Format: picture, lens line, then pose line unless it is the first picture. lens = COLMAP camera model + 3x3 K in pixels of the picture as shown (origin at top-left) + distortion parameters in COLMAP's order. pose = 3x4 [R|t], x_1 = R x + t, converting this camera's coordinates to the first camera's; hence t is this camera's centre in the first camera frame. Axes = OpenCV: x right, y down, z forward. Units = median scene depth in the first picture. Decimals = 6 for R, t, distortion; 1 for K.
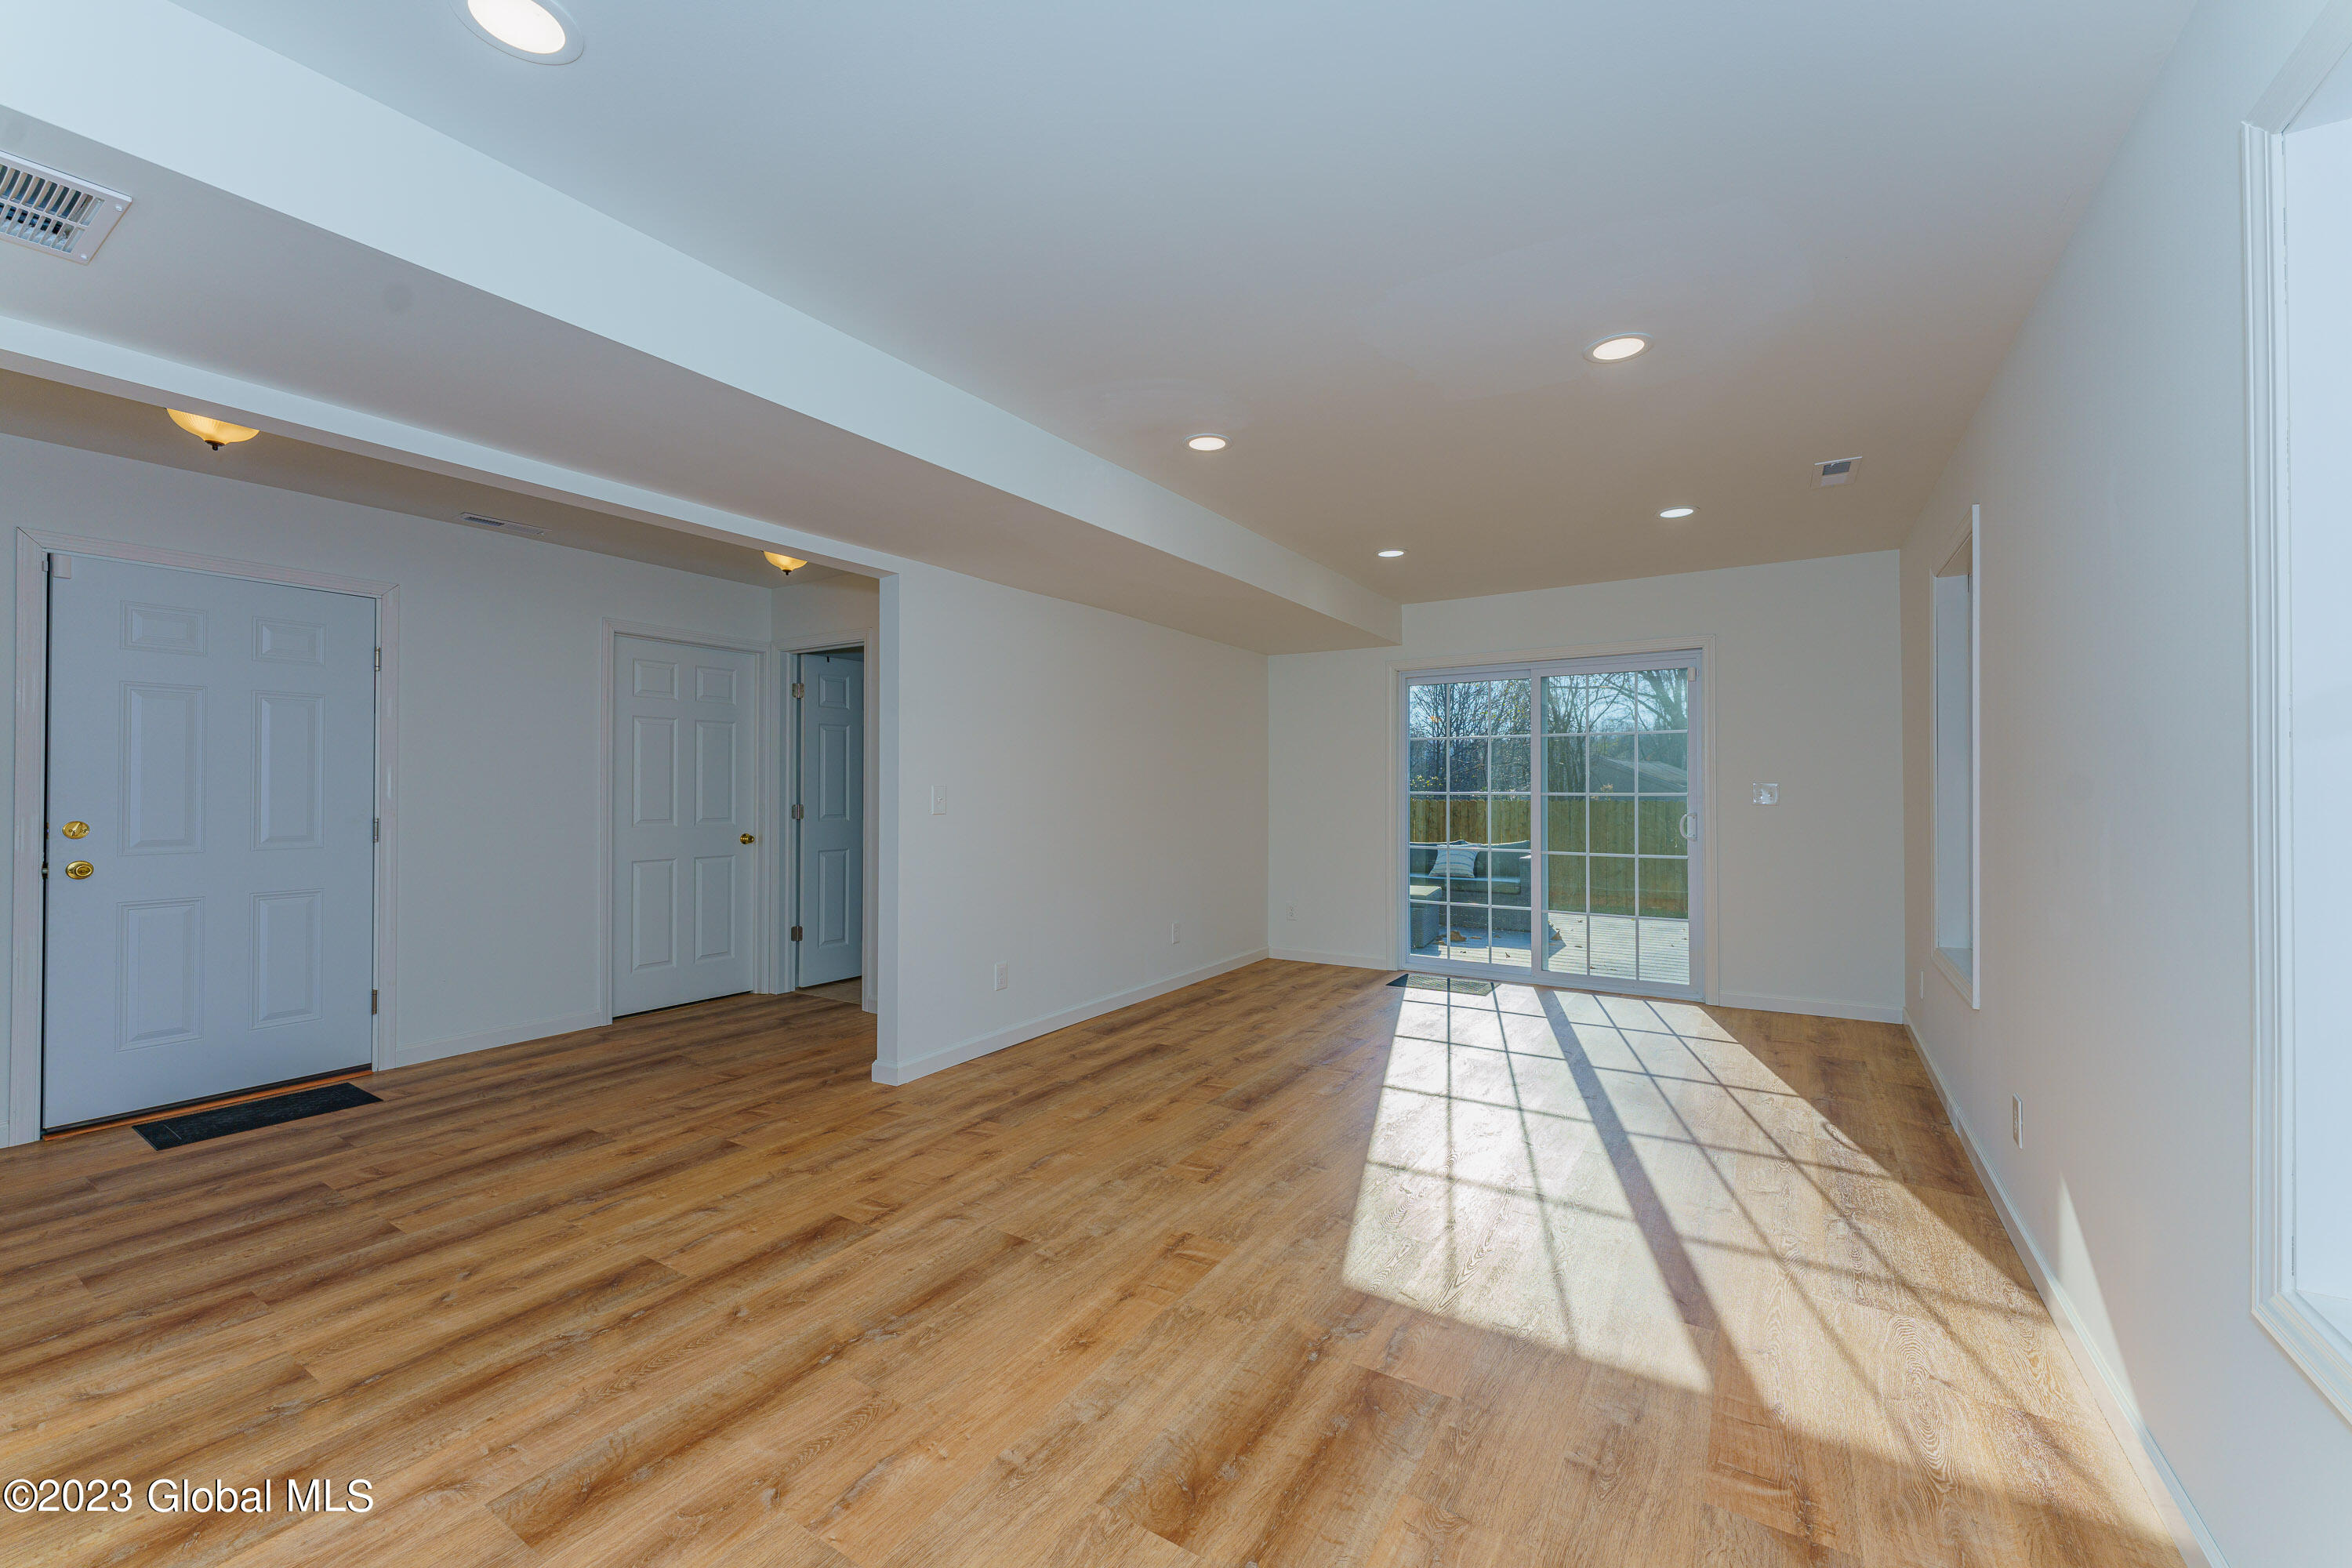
lens RADIAL K [[936.9, 0, 1170.8], [0, 936.9, 782.3], [0, 0, 1]] dist [0.002210, 0.000299]
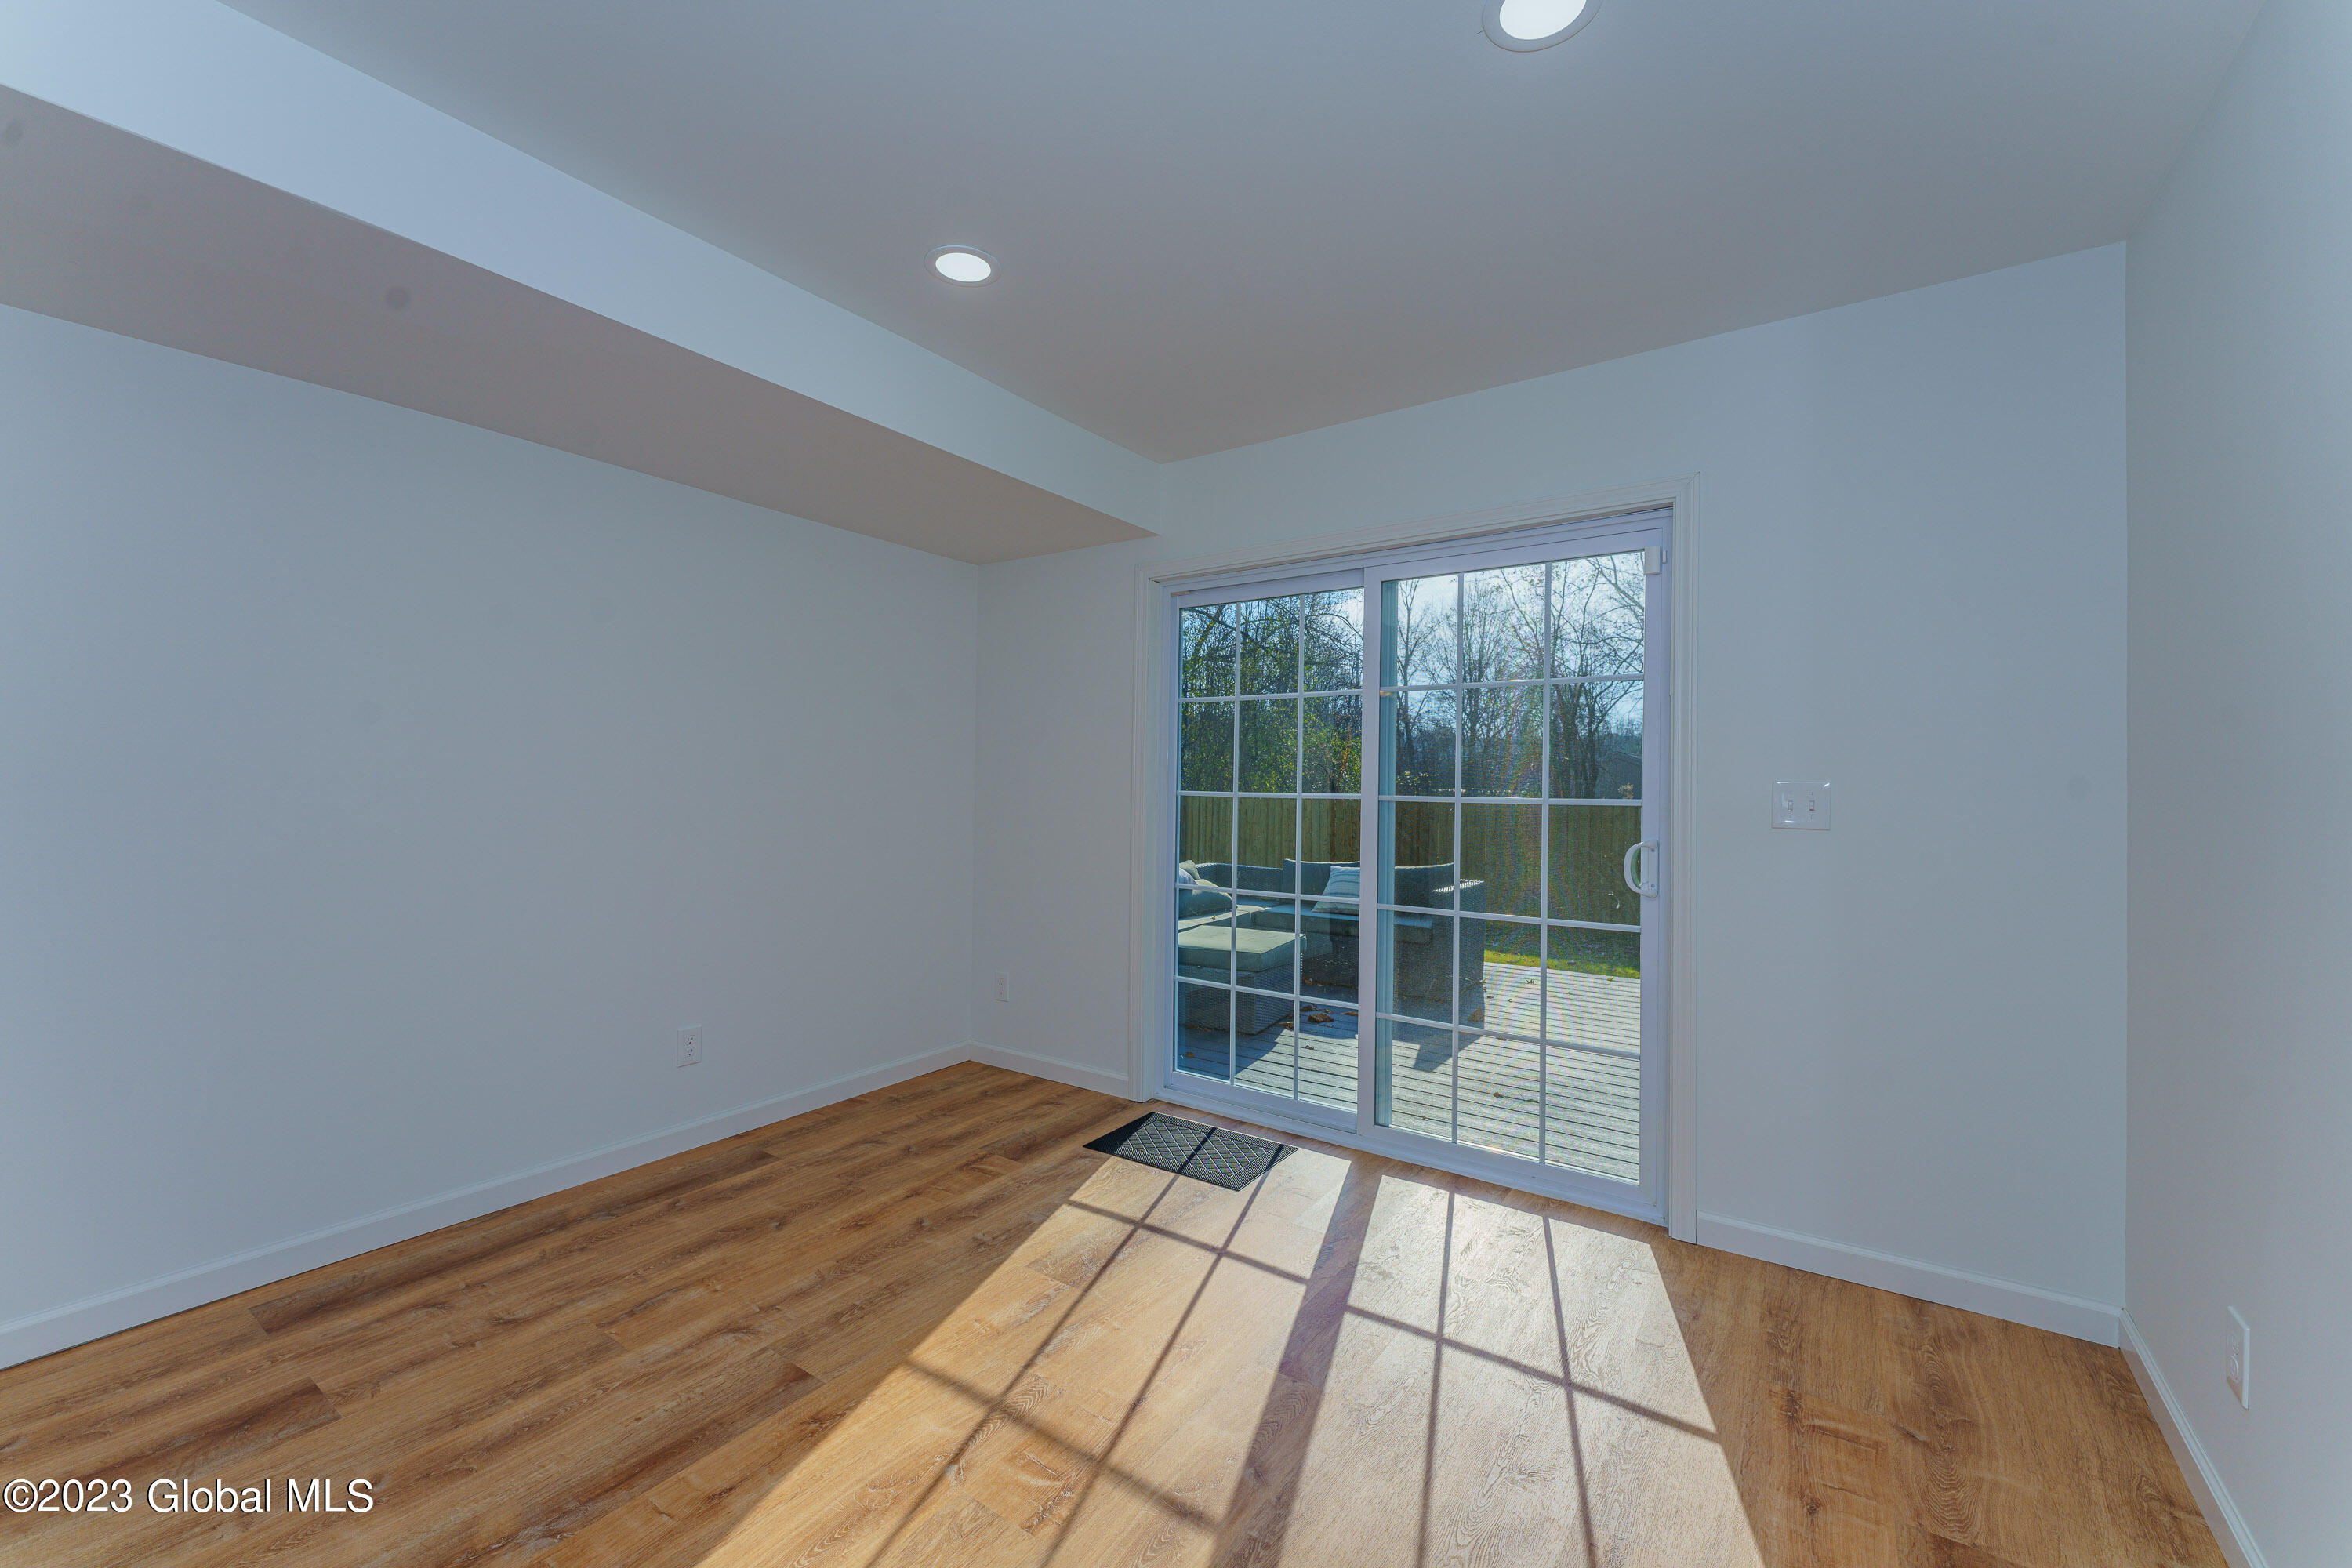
lens RADIAL K [[936.9, 0, 1169.6], [0, 936.9, 782.6], [0, 0, 1]] dist [0.002210, 0.000299]
pose [[0.999171, 0.011473, -0.039062, 0.512167], [-0.011294, 0.999925, 0.004803, 0.003369], [0.039114, -0.004358, 0.999225, 0.789455]]
